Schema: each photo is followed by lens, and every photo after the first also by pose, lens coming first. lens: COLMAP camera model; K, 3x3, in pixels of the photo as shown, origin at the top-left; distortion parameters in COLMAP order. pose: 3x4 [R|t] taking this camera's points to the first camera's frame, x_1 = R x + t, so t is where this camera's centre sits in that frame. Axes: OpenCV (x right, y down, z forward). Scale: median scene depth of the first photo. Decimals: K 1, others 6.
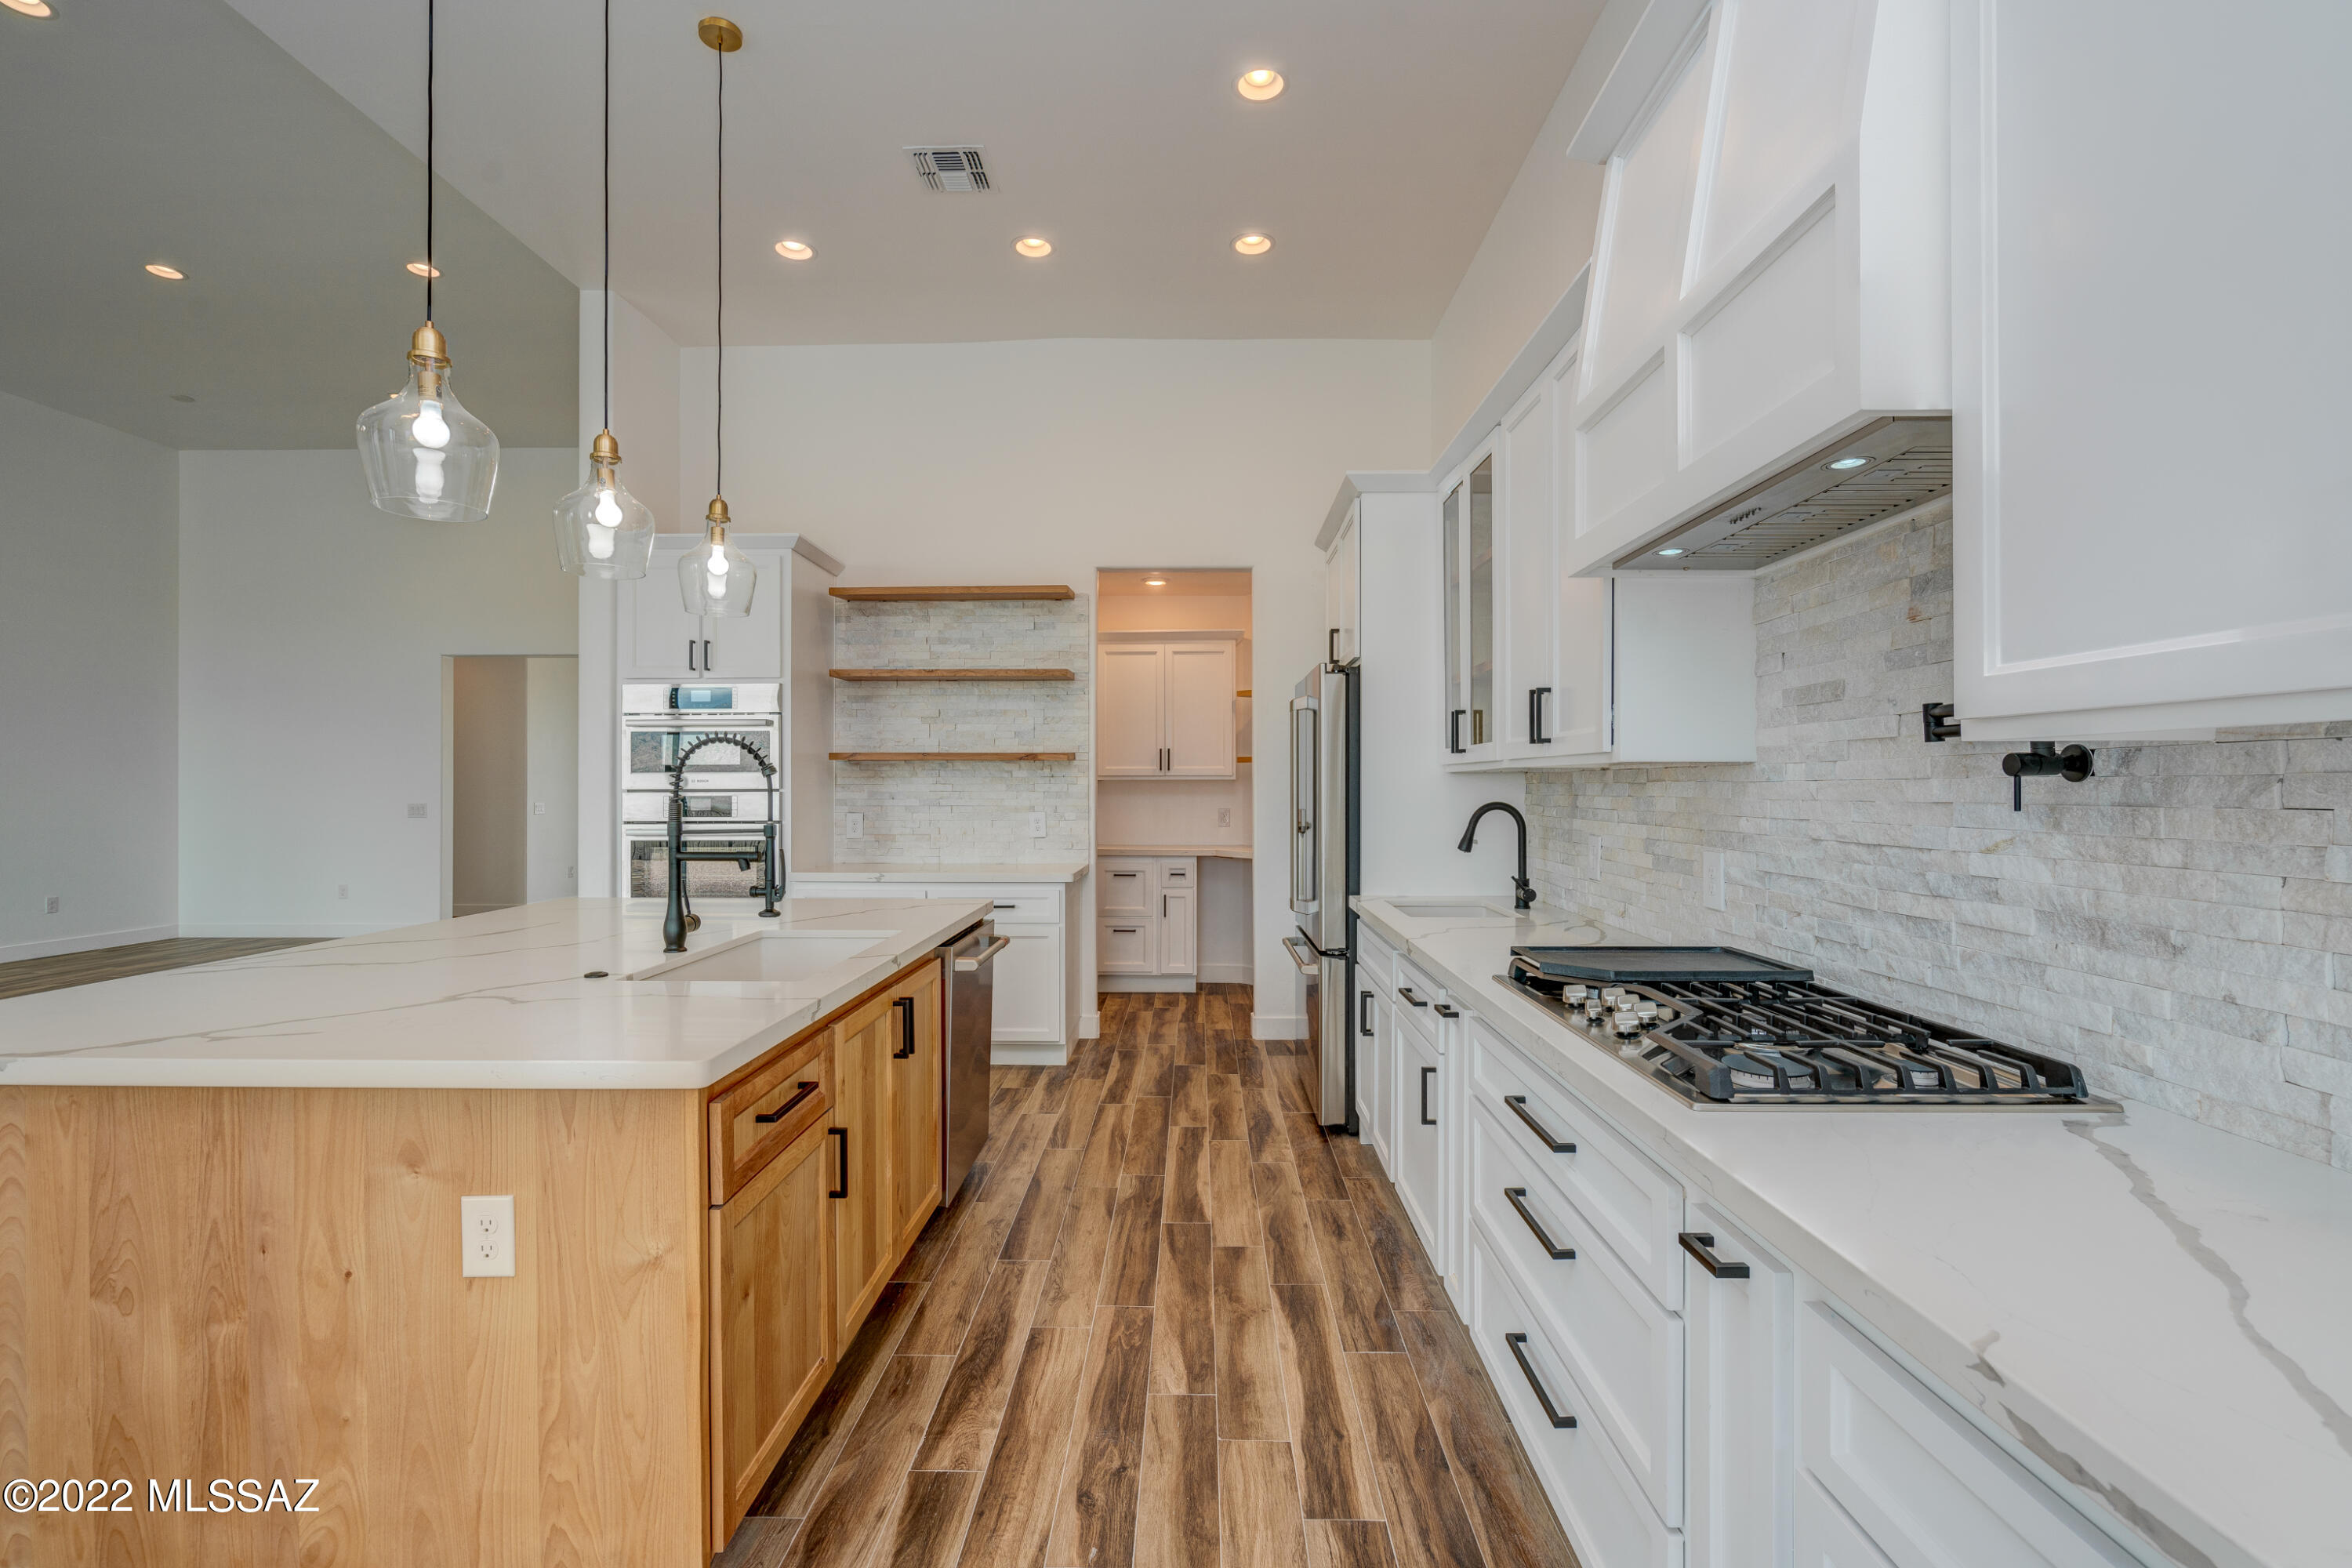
lens RADIAL K [[1053.3, 0, 1181.1], [0, 1053.3, 785.6], [0, 0, 1]] dist [-0.006240, 0.001620]
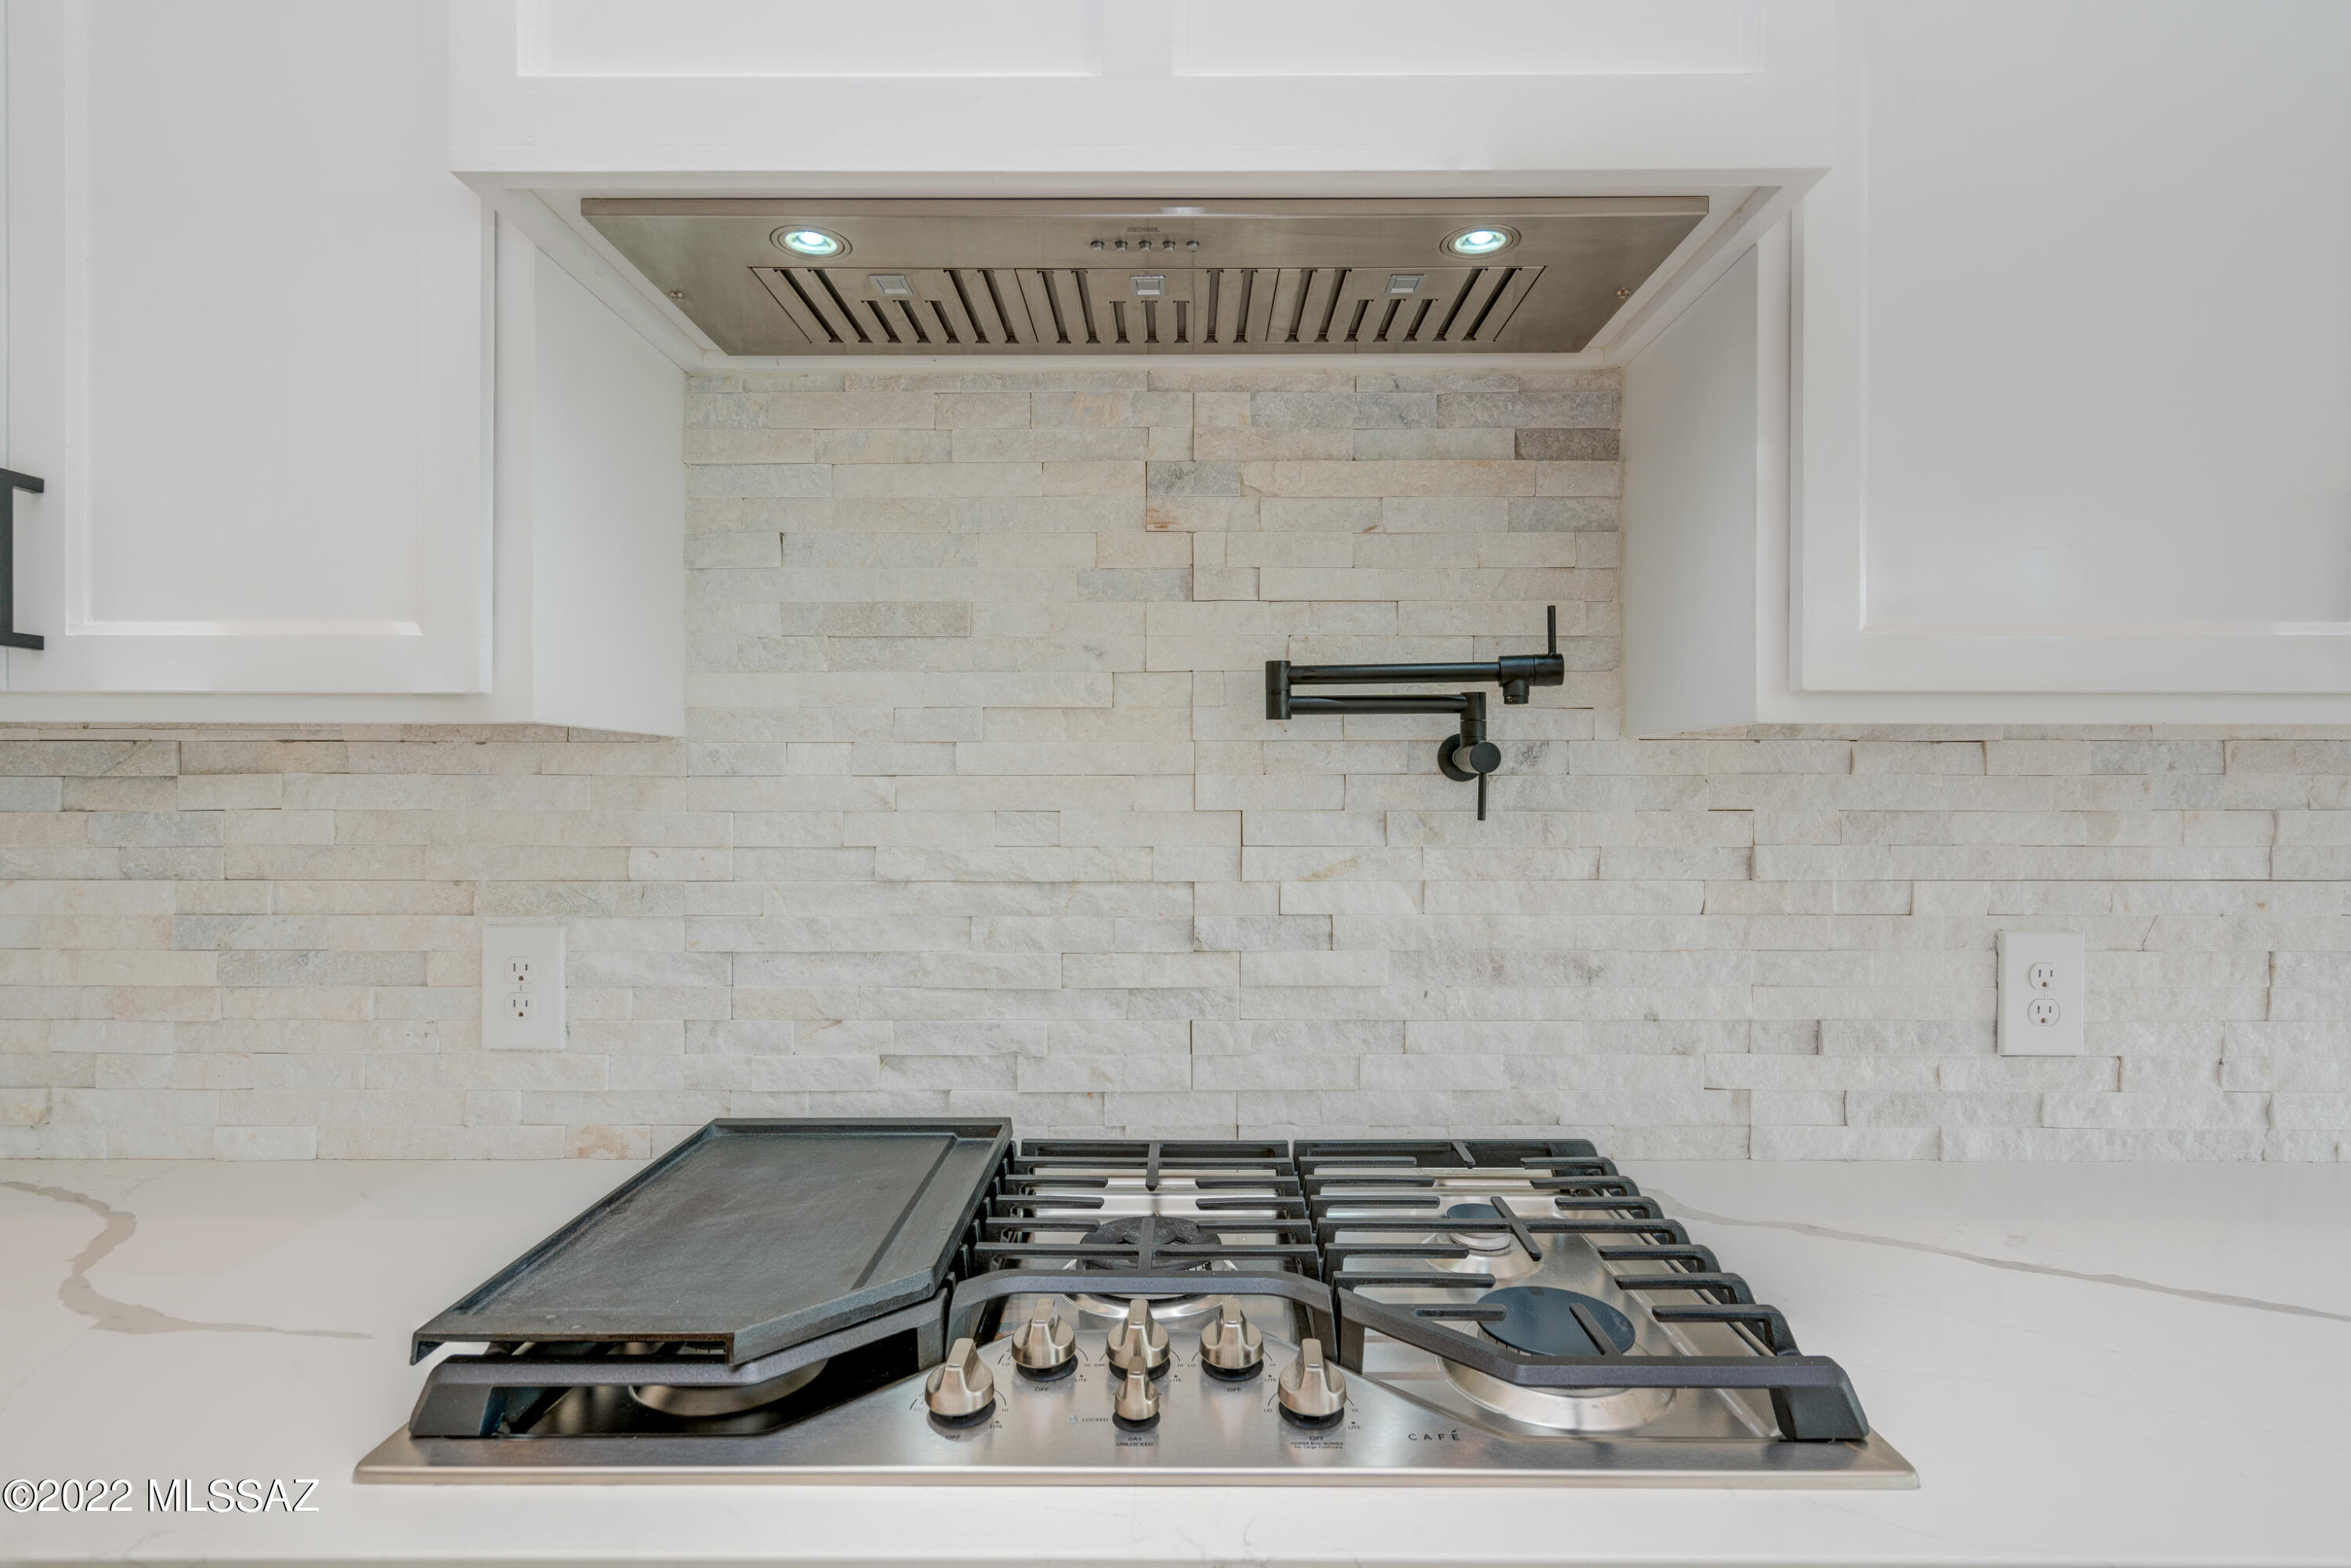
lens RADIAL K [[1155.6, 0, 1175.5], [0, 1155.6, 784.0], [0, 0, 1]] dist [-0.000691, 0.000579]
pose [[-0.012345, -0.000237, 0.999924, -0.008119], [-0.002250, 0.999997, 0.000210, -0.000677], [-0.999921, -0.002247, -0.012346, 0.721899]]
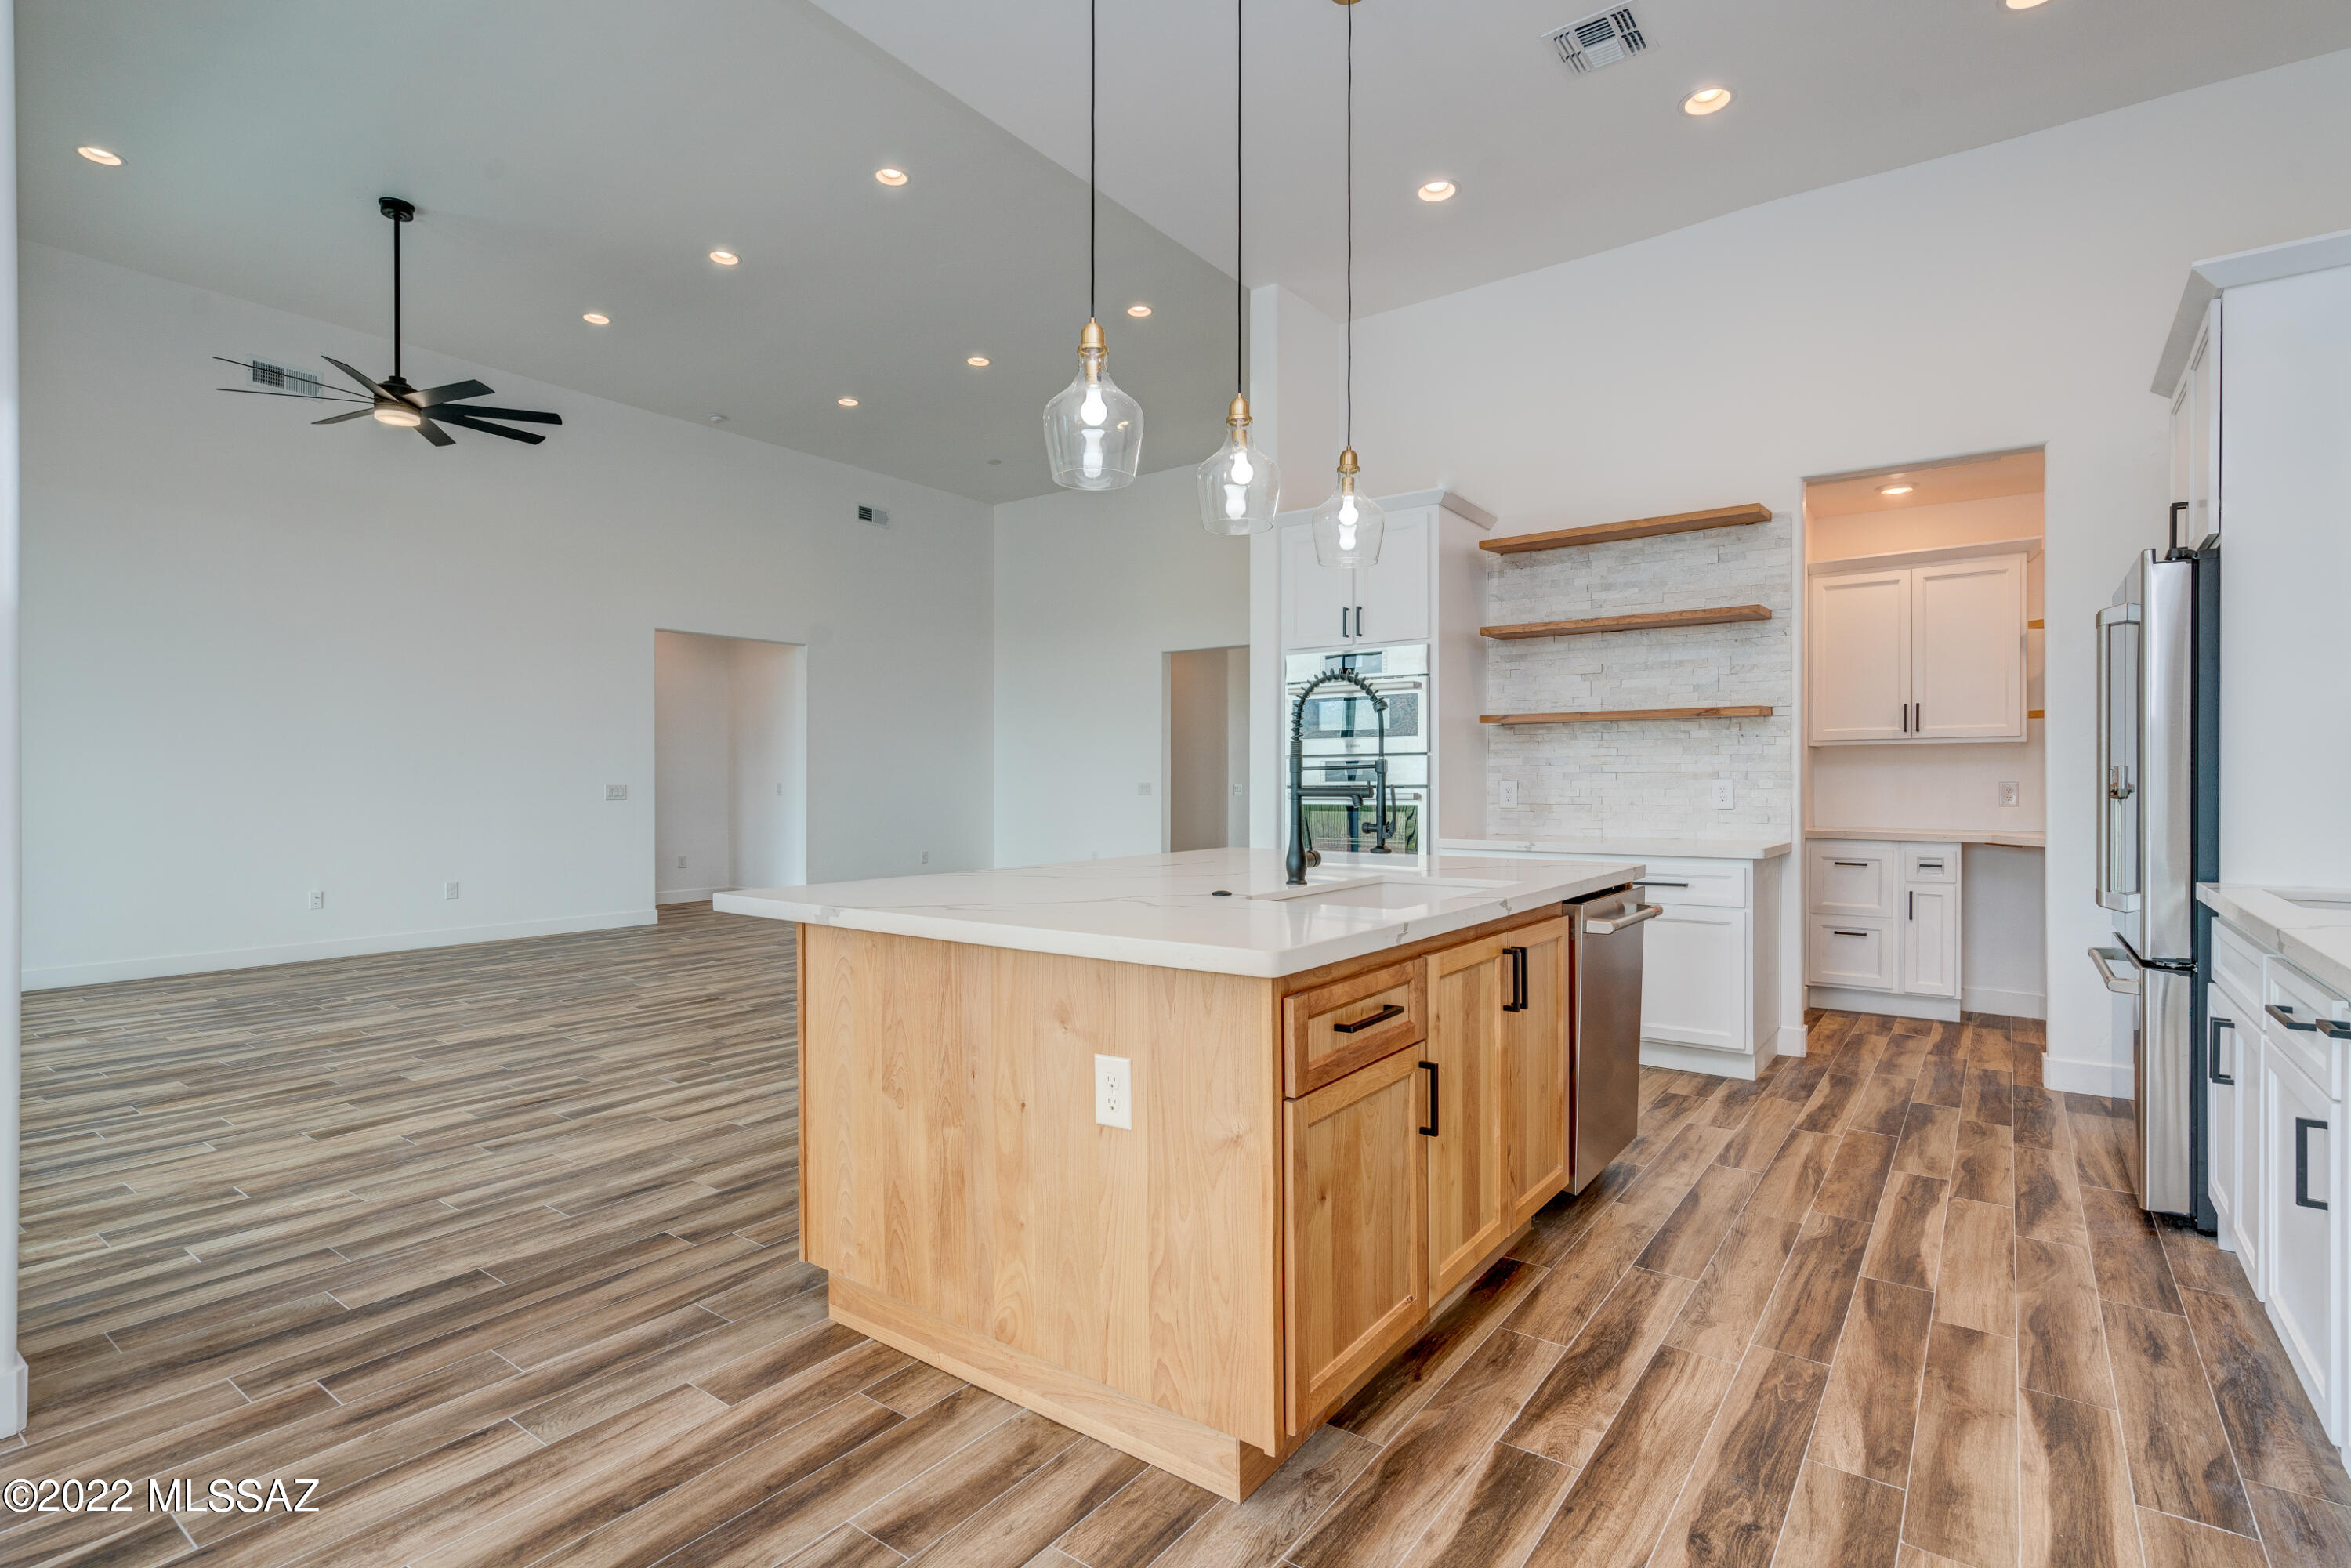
lens RADIAL K [[1129.4, 0, 1174.2], [0, 1129.4, 788.0], [0, 0, 1]] dist [-0.002170, 0.001848]
pose [[0.813674, 0.001629, -0.581319, 0.071887], [0.001706, 0.999985, 0.005191, 0.060649], [0.581319, -0.005216, 0.813659, 0.025377]]
